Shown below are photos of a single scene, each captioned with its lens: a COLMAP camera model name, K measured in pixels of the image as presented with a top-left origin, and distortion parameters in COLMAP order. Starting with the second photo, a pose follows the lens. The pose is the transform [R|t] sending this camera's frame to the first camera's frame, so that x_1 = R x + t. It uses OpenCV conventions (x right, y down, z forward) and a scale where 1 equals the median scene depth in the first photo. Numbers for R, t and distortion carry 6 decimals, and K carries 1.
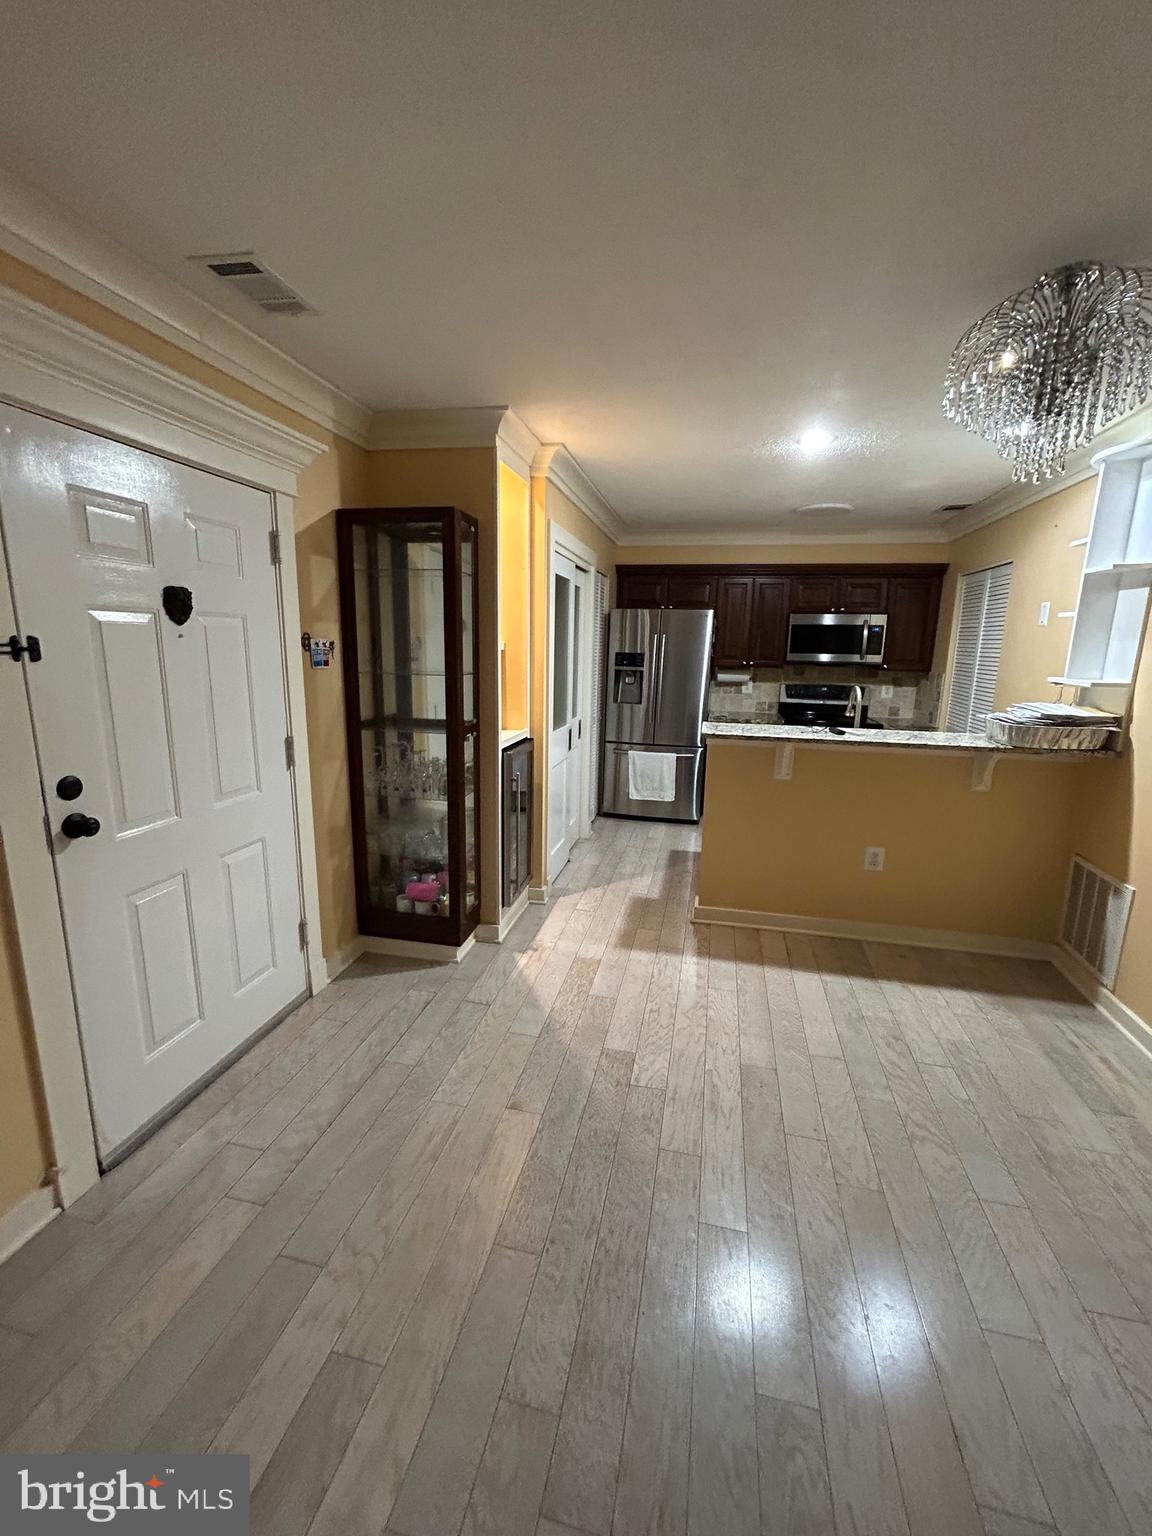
lens RADIAL K [[634.1, 0, 571.6], [0, 634.1, 766.5], [0, 0, 1]] dist [0.001284, 0.001440]
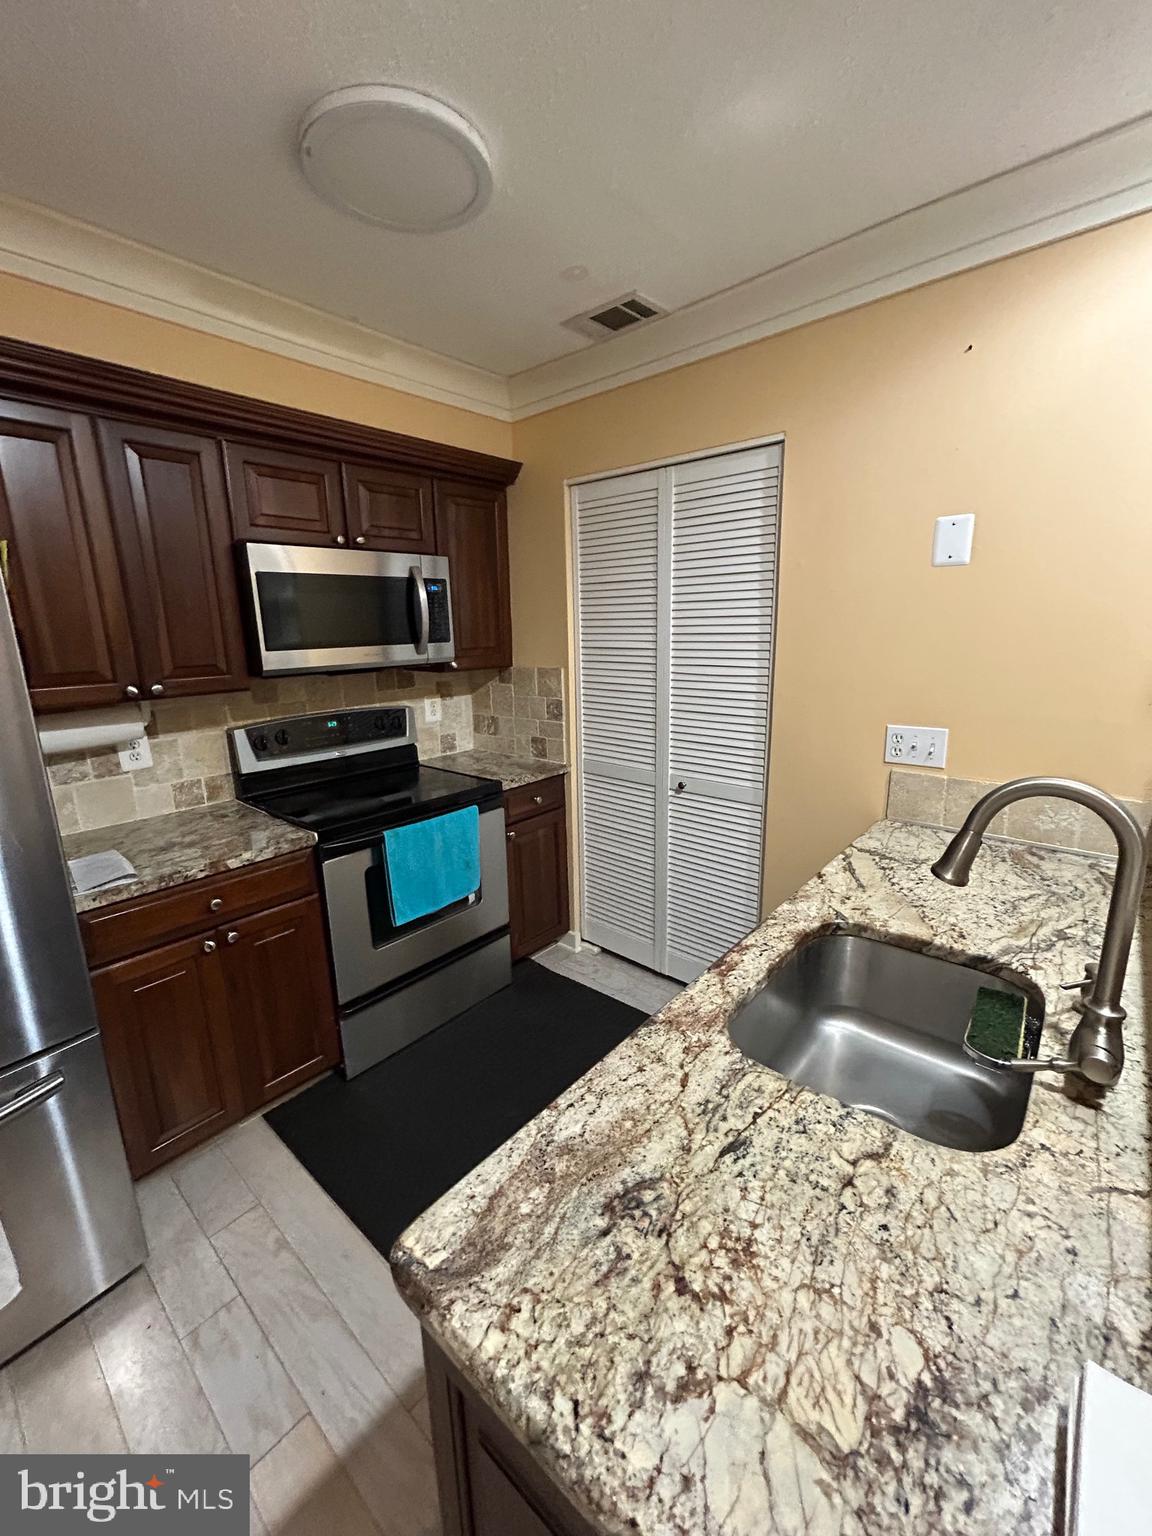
lens RADIAL K [[634.1, 0, 588.2], [0, 634.1, 765.3], [0, 0, 1]] dist [0.001284, 0.001440]
pose [[0.473127, -0.222964, 0.852313, 0.103859], [0.200243, 0.969339, 0.142420, -0.132637], [-0.857936, 0.103287, 0.503268, 0.678763]]
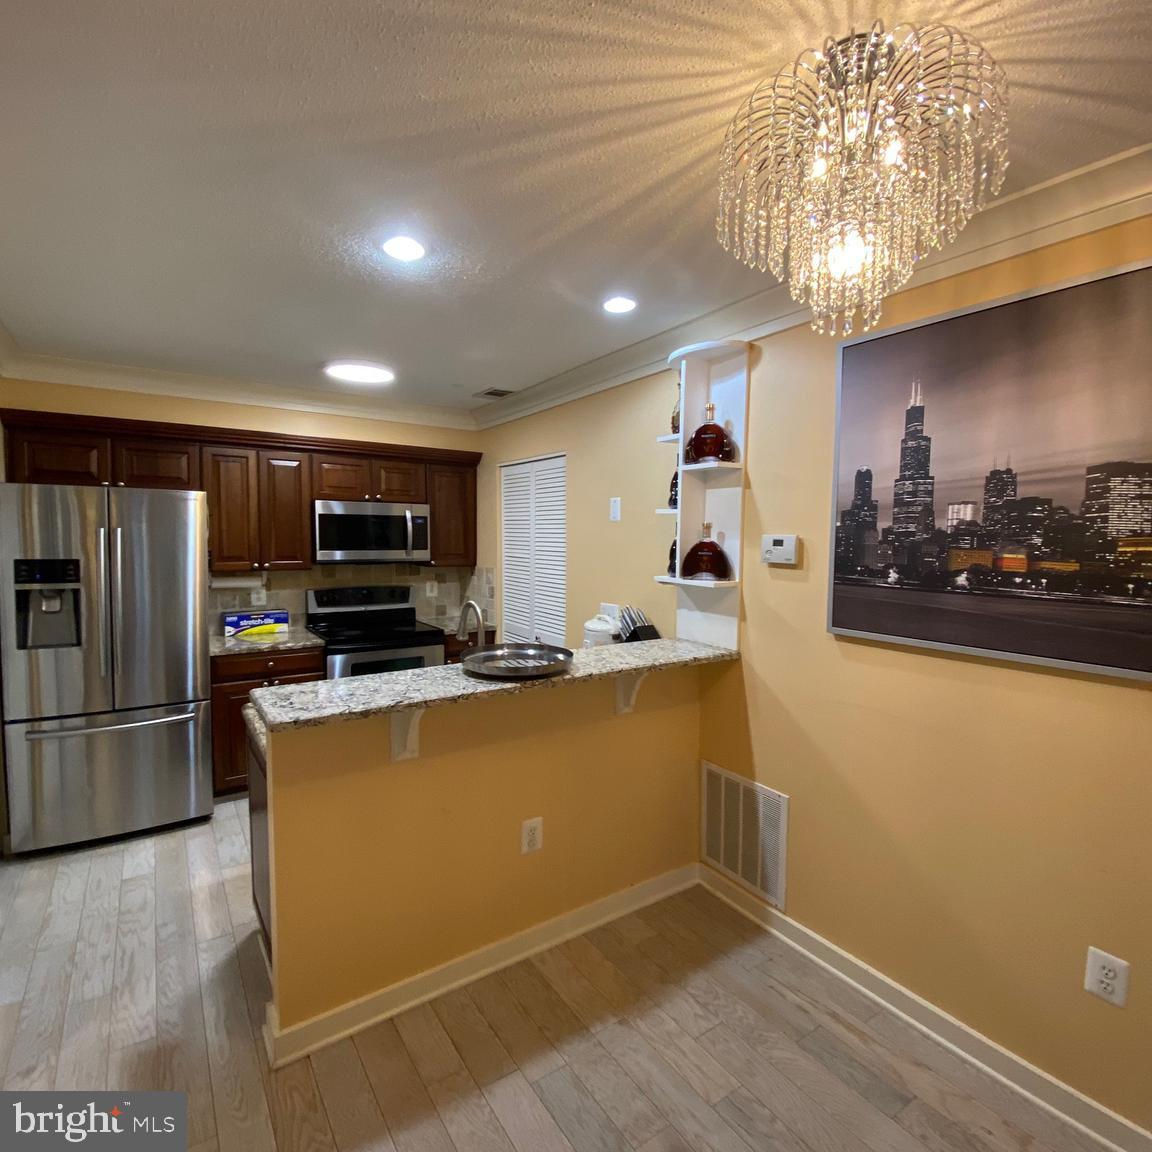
lens RADIAL K [[630.9, 0, 592.3], [0, 630.9, 567.7], [0, 0, 1]] dist [0.005840, -0.009660]
pose [[0.674768, -0.052251, 0.736178, 0.004046], [0.145470, 0.987338, -0.063258, -0.064698], [-0.723552, 0.149776, 0.673825, 0.262938]]
